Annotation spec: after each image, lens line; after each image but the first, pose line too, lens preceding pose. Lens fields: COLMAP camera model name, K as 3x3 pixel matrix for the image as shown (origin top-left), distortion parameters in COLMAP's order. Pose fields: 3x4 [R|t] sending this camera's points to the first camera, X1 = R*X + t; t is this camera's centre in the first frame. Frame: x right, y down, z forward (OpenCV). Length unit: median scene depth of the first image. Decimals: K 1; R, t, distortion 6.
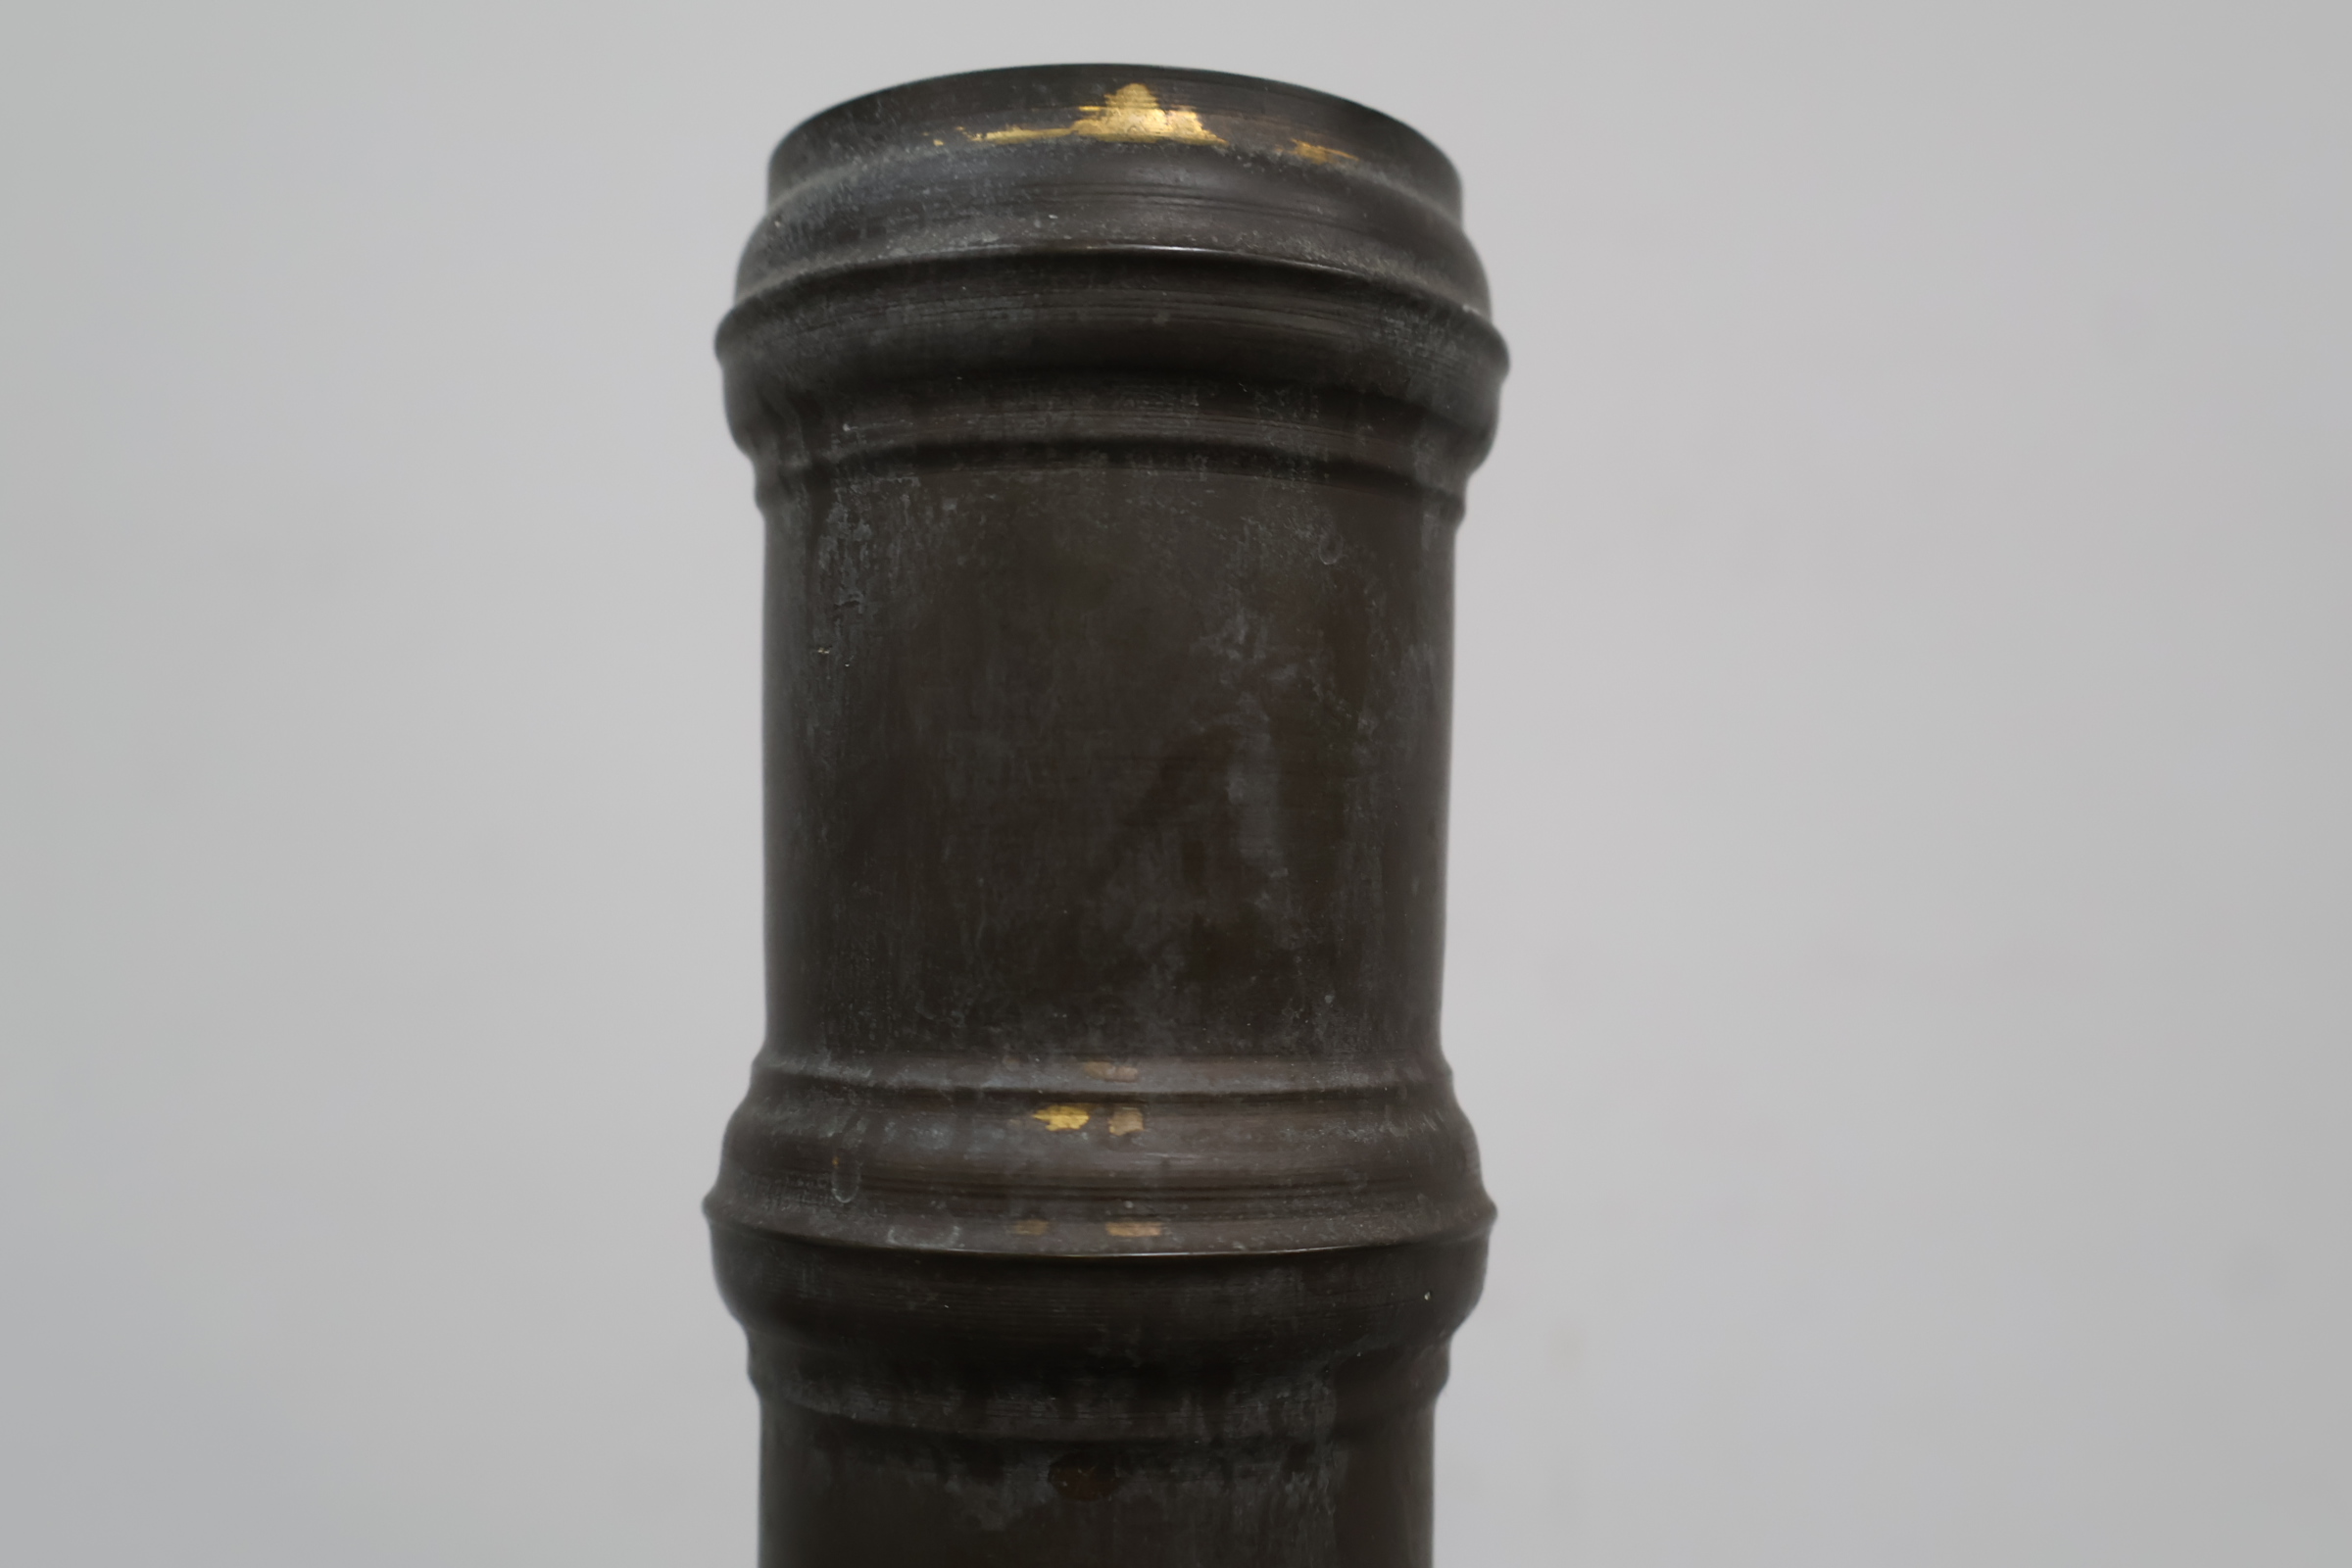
lens RADIAL K [[2237.3, 0, 1162.0], [0, 2237.3, 778.1], [0, 0, 1]] dist [0.022594, 0.000000]
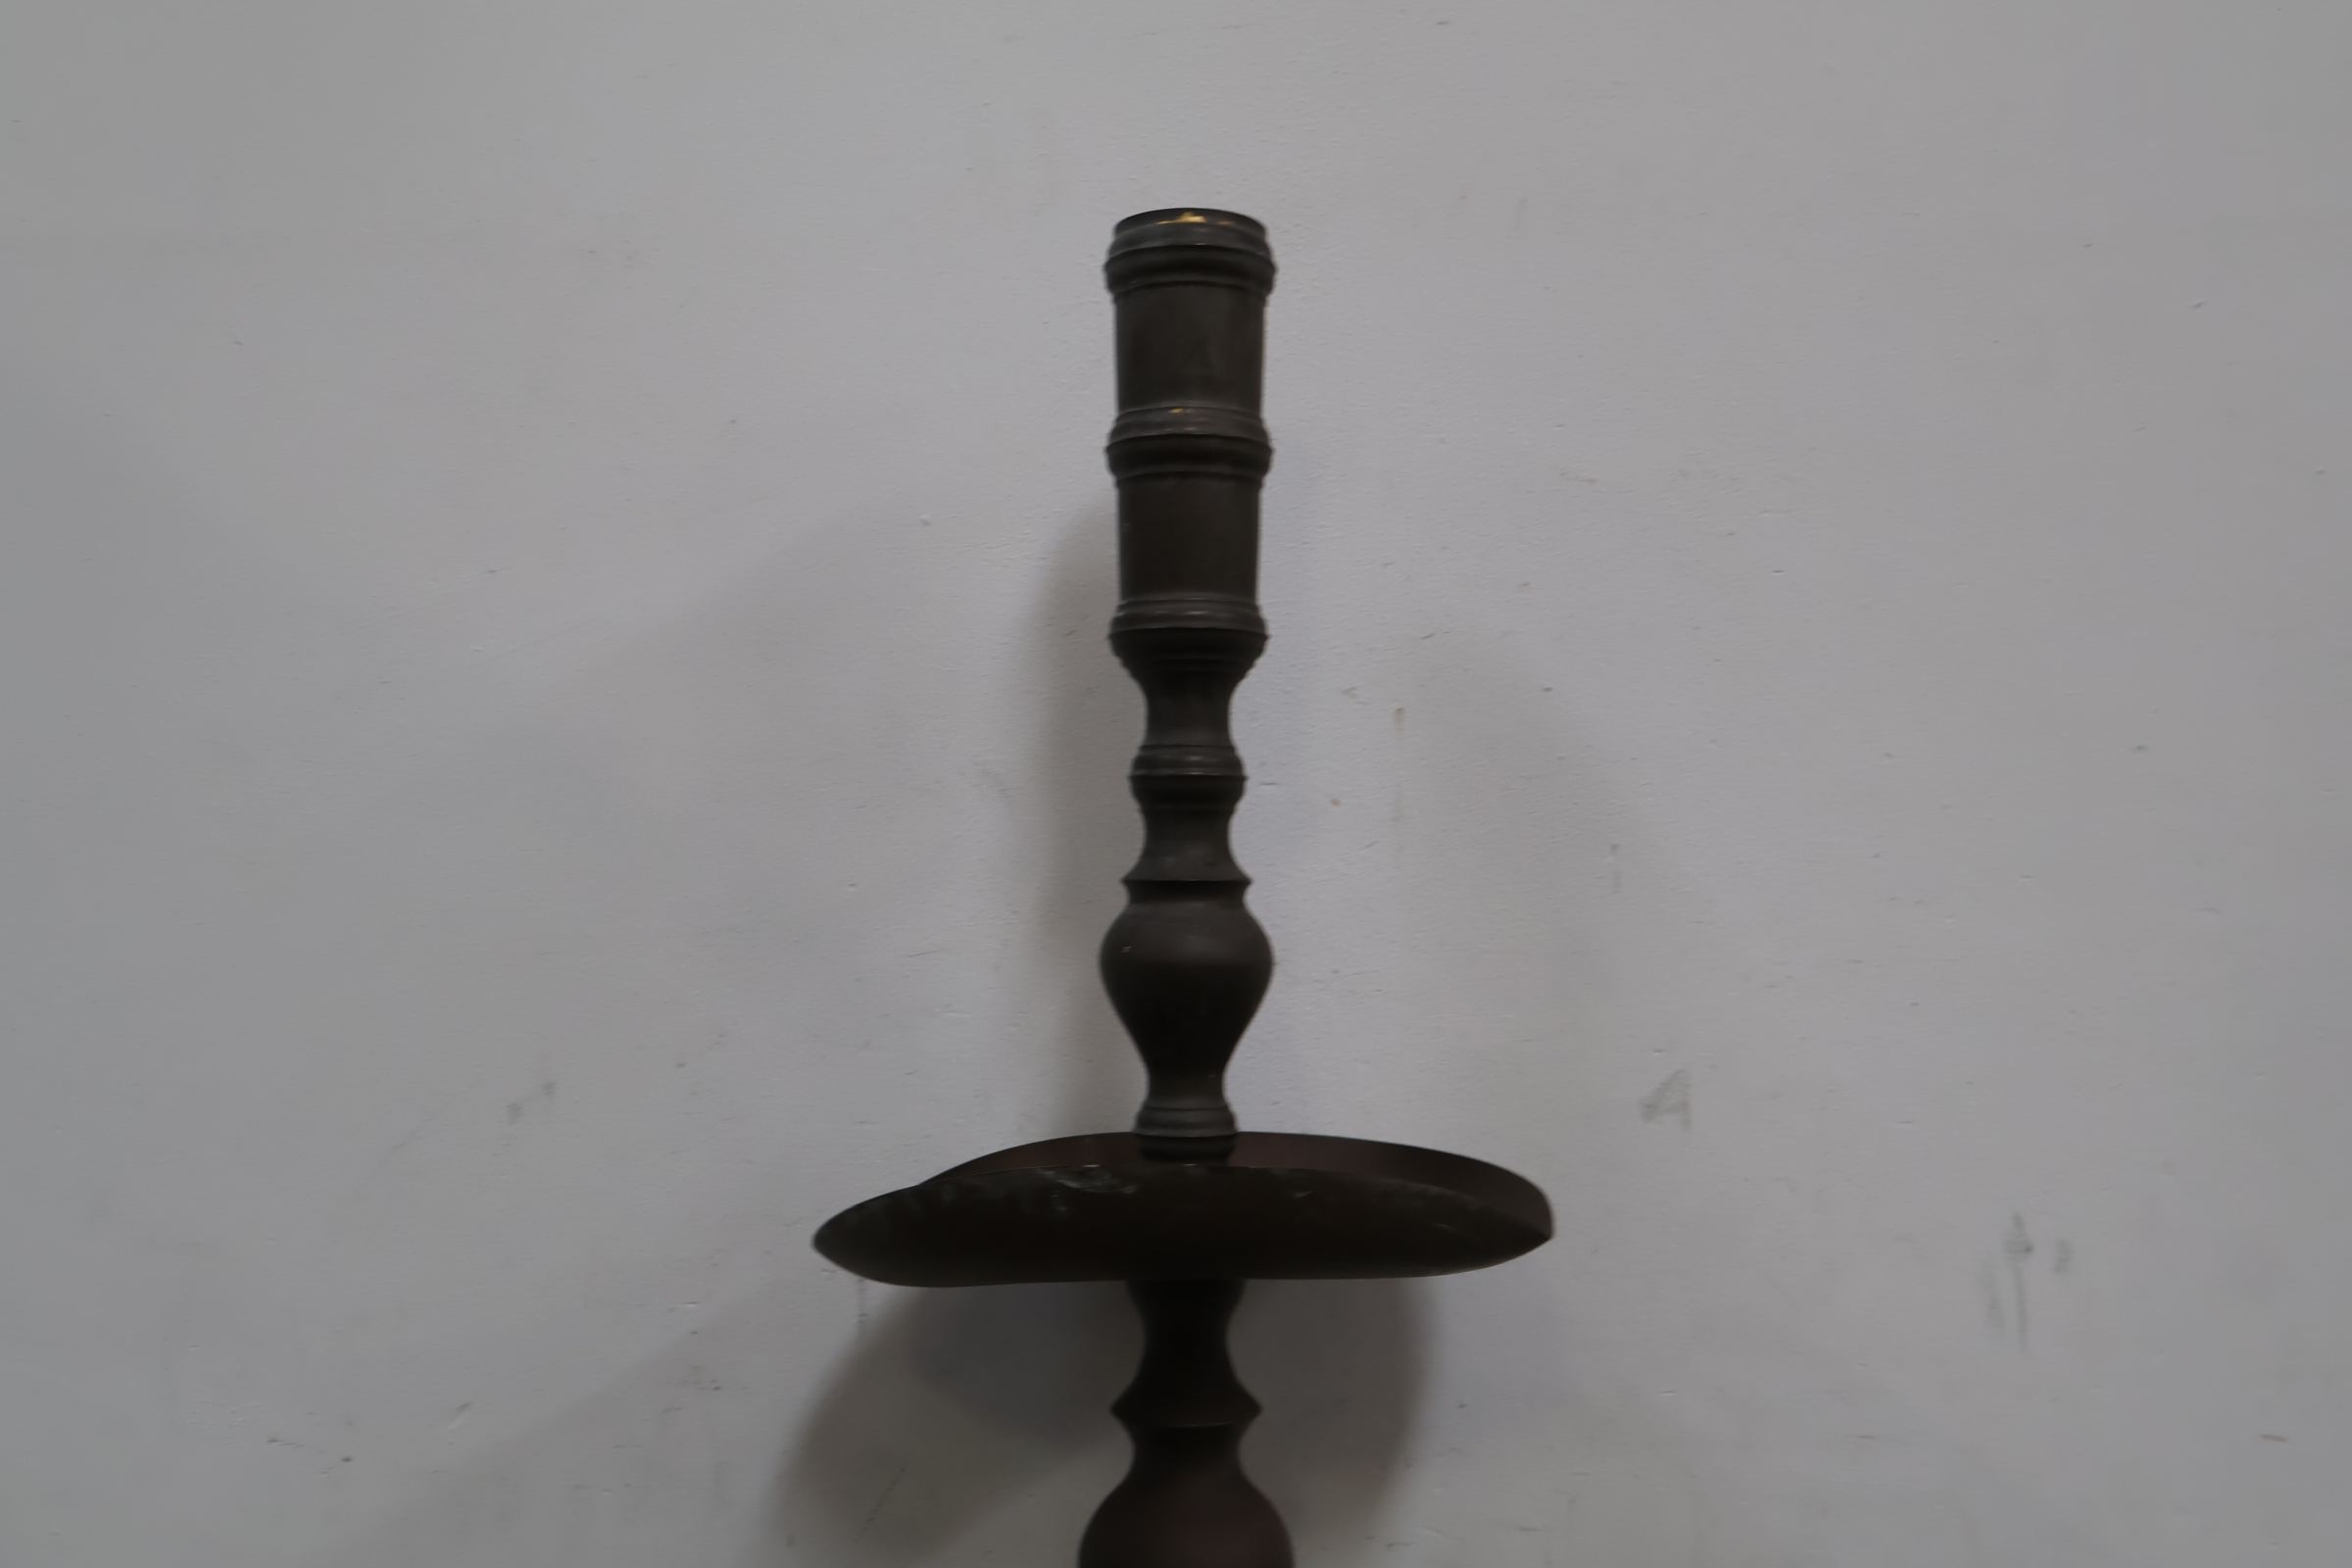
lens RADIAL K [[2237.3, 0, 1182.7], [0, 2237.3, 777.6], [0, 0, 1]] dist [0.022594, 0.000000]
pose [[0.995385, -0.013377, -0.095029, 0.440471], [0.012570, 0.999880, -0.009085, 1.018410], [0.095139, 0.007849, 0.995433, -4.046155]]
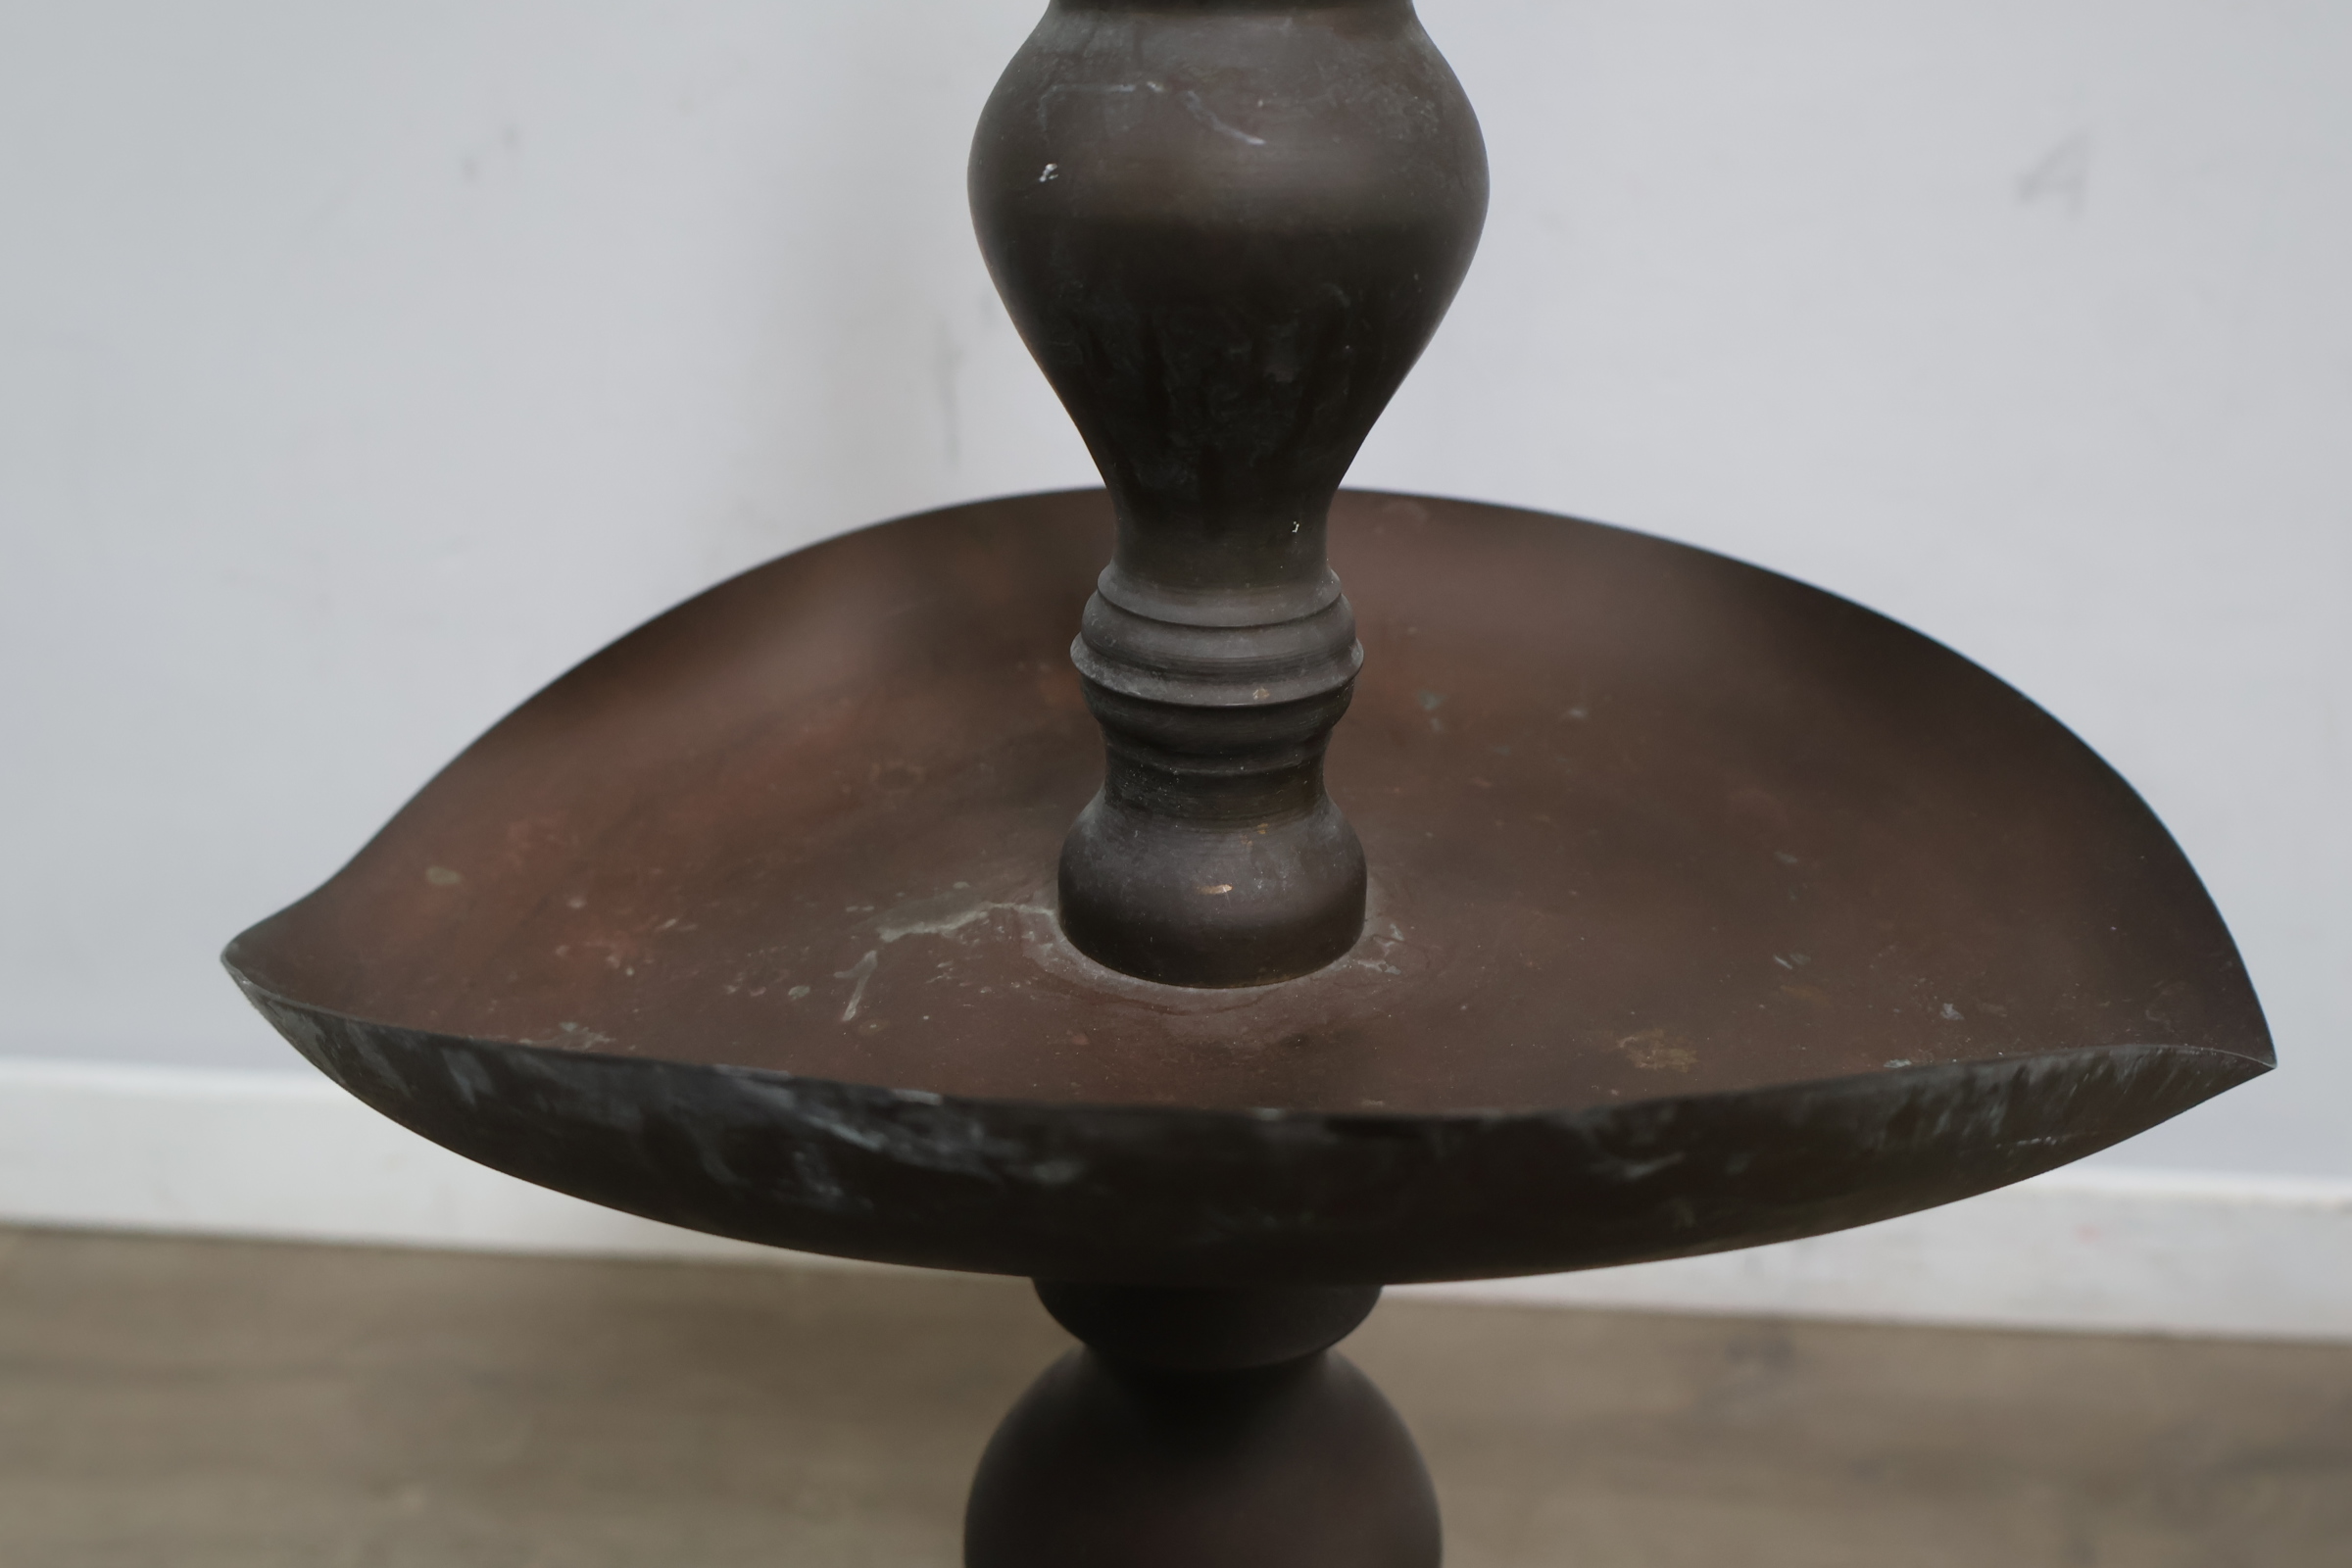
lens RADIAL K [[2237.3, 0, 1171.6], [0, 2237.3, 790.5], [0, 0, 1]] dist [0.022594, 0.000000]
pose [[0.996293, 0.028900, -0.081023, 0.068142], [0.009815, 0.897535, 0.440834, 1.041991], [0.085462, -0.439995, 0.893924, -0.693877]]
